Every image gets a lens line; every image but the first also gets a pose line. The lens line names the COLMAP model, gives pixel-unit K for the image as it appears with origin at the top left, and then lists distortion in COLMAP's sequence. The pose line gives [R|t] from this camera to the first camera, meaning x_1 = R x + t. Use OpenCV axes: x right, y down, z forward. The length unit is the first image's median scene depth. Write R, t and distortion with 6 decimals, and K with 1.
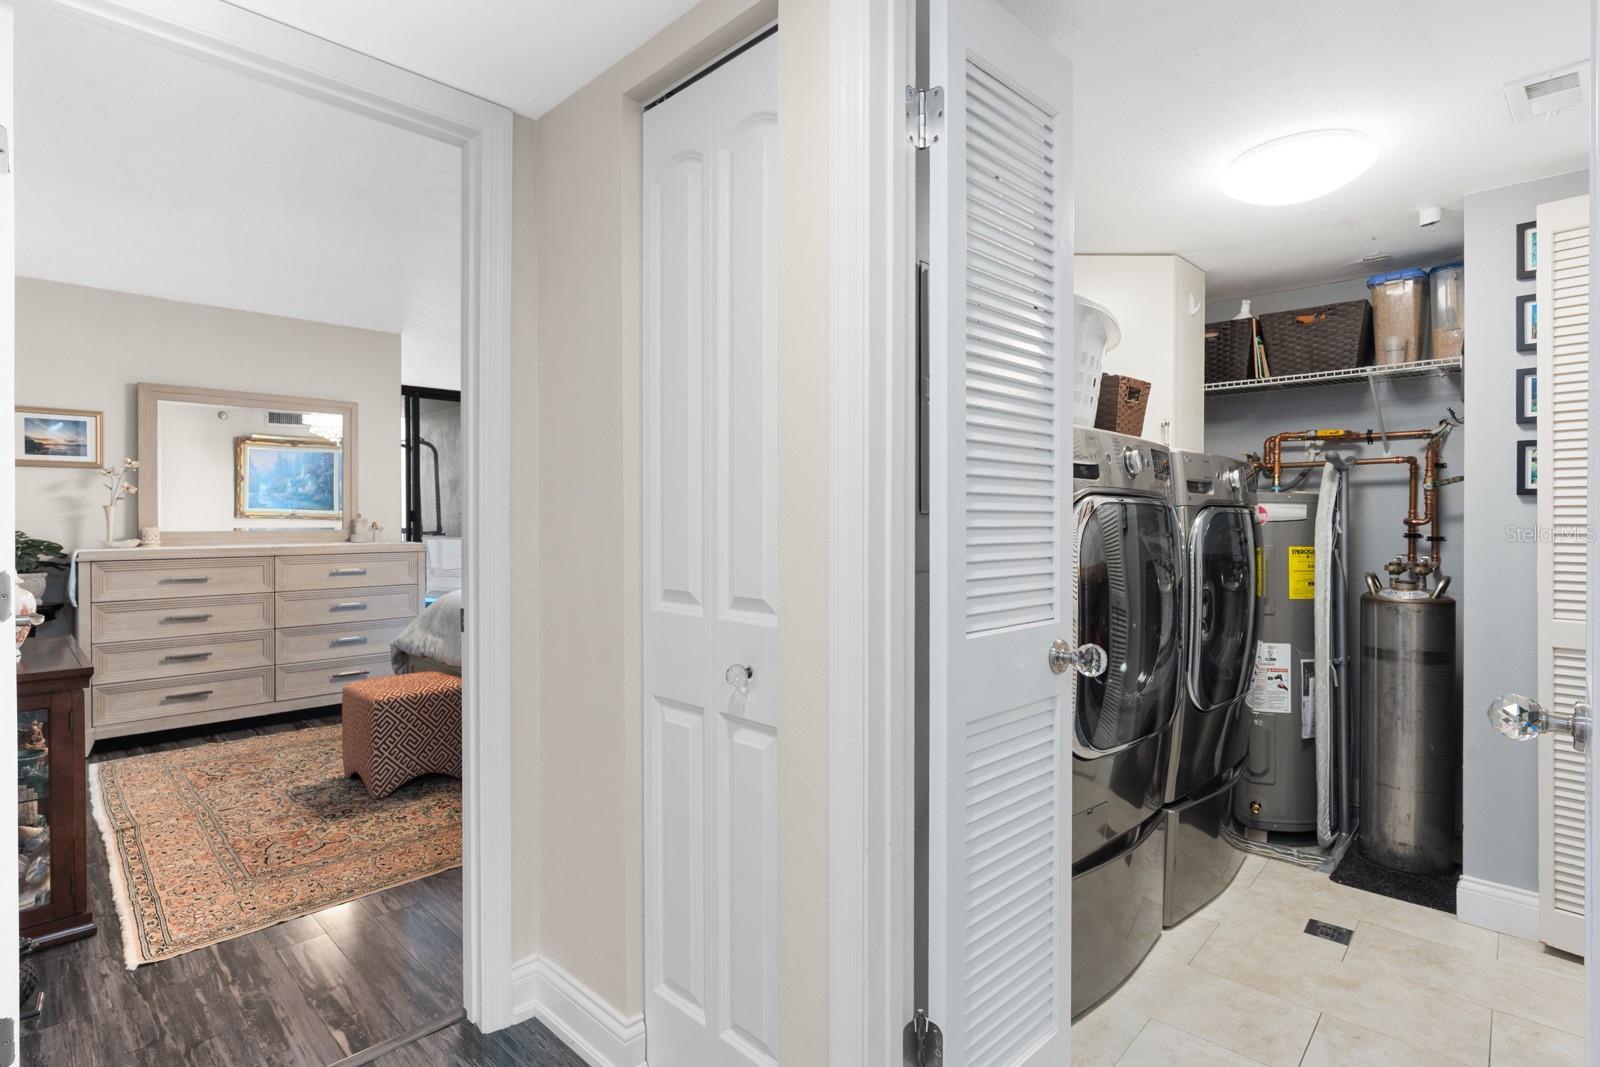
lens RADIAL K [[811.2, 0, 804.7], [0, 811.2, 517.3], [0, 0, 1]] dist [-0.000180, 0.001016]
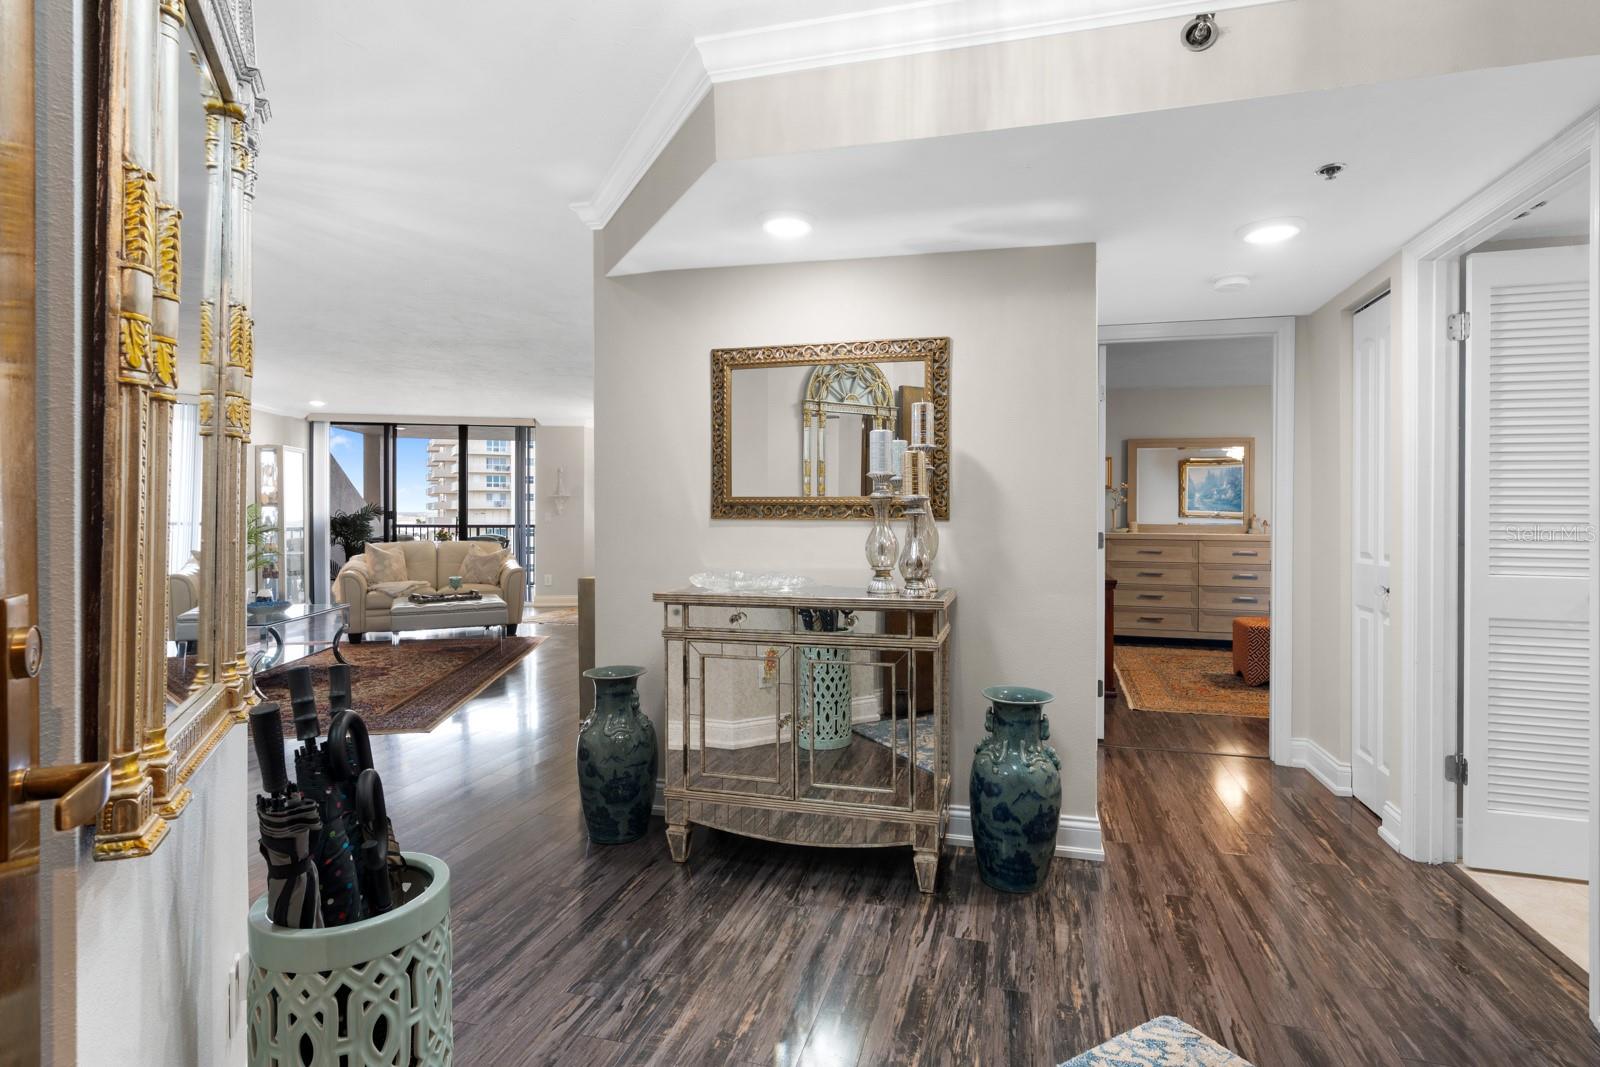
lens RADIAL K [[755.8, 0, 819.8], [0, 755.8, 512.3], [0, 0, 1]] dist [0.002633, 0.000080]
pose [[0.487972, 0.000958, -0.872859, 0.291375], [-0.007434, 0.999968, -0.003059, 0.002472], [0.872828, 0.007982, 0.487963, -0.390035]]
